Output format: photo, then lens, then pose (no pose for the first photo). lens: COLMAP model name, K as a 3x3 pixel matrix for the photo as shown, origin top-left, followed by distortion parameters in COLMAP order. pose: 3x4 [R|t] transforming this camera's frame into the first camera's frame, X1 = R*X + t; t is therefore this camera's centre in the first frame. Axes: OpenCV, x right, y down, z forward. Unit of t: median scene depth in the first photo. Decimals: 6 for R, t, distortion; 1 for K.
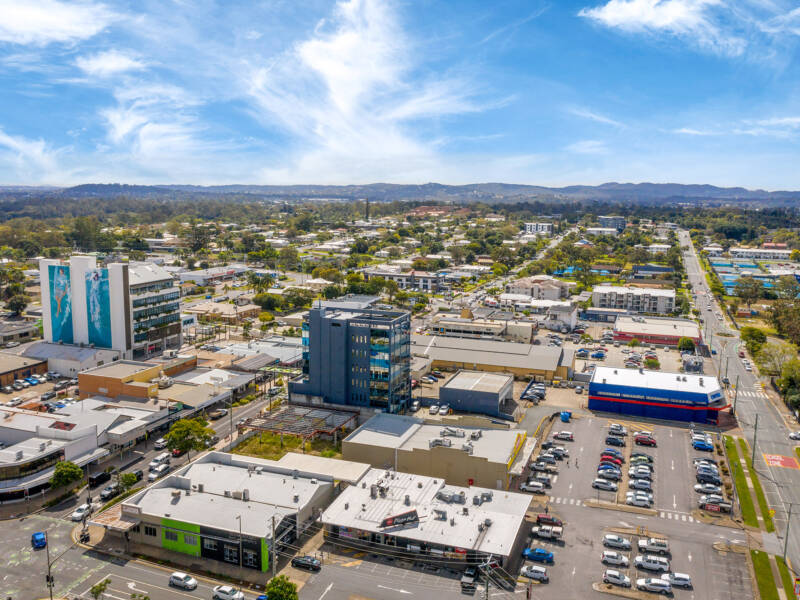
lens RADIAL K [[727.7, 0, 400.0], [0, 727.7, 300.0], [0, 0, 1]] dist [-0.014904, -0.007119]
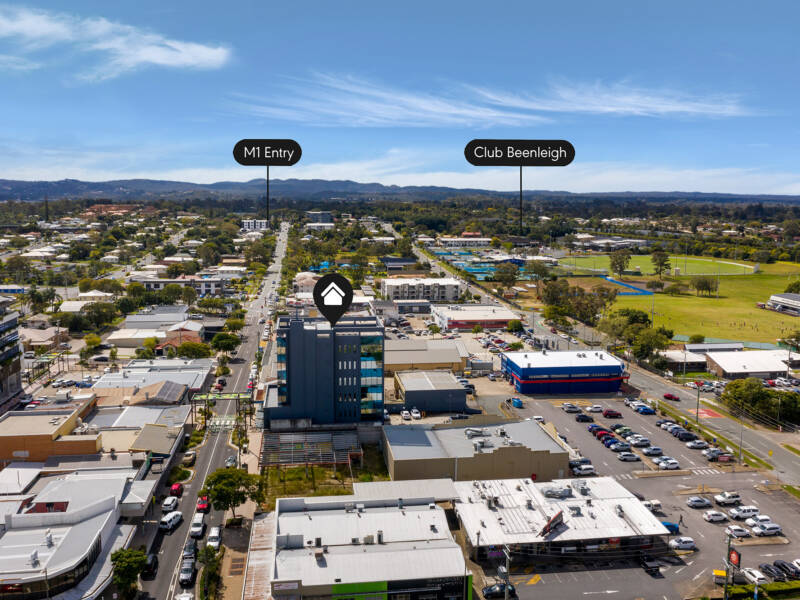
lens RADIAL K [[727.7, 0, 400.0], [0, 727.7, 300.0], [0, 0, 1]] dist [-0.014904, -0.007119]
pose [[0.882515, -0.075203, 0.464232, -0.416028], [0.072722, 0.997081, 0.023276, -0.026126], [-0.464627, 0.013218, 0.885408, 0.149504]]
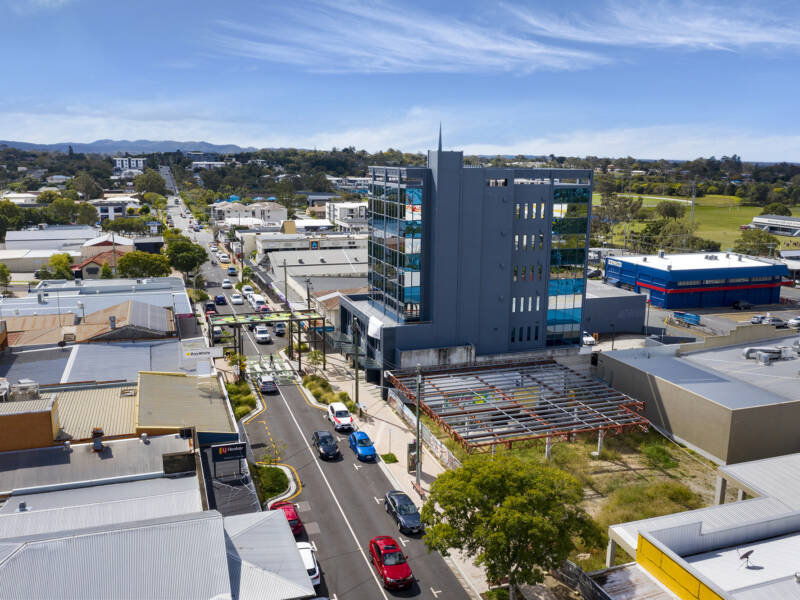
lens RADIAL K [[701.4, 0, 401.8], [0, 701.4, 324.1], [0, 0, 1]] dist [-0.047099, -0.002476]
pose [[0.764825, -0.147619, 0.627098, -0.418571], [0.090494, 0.988360, 0.122291, 0.061409], [-0.637851, -0.036783, 0.769281, 0.687766]]
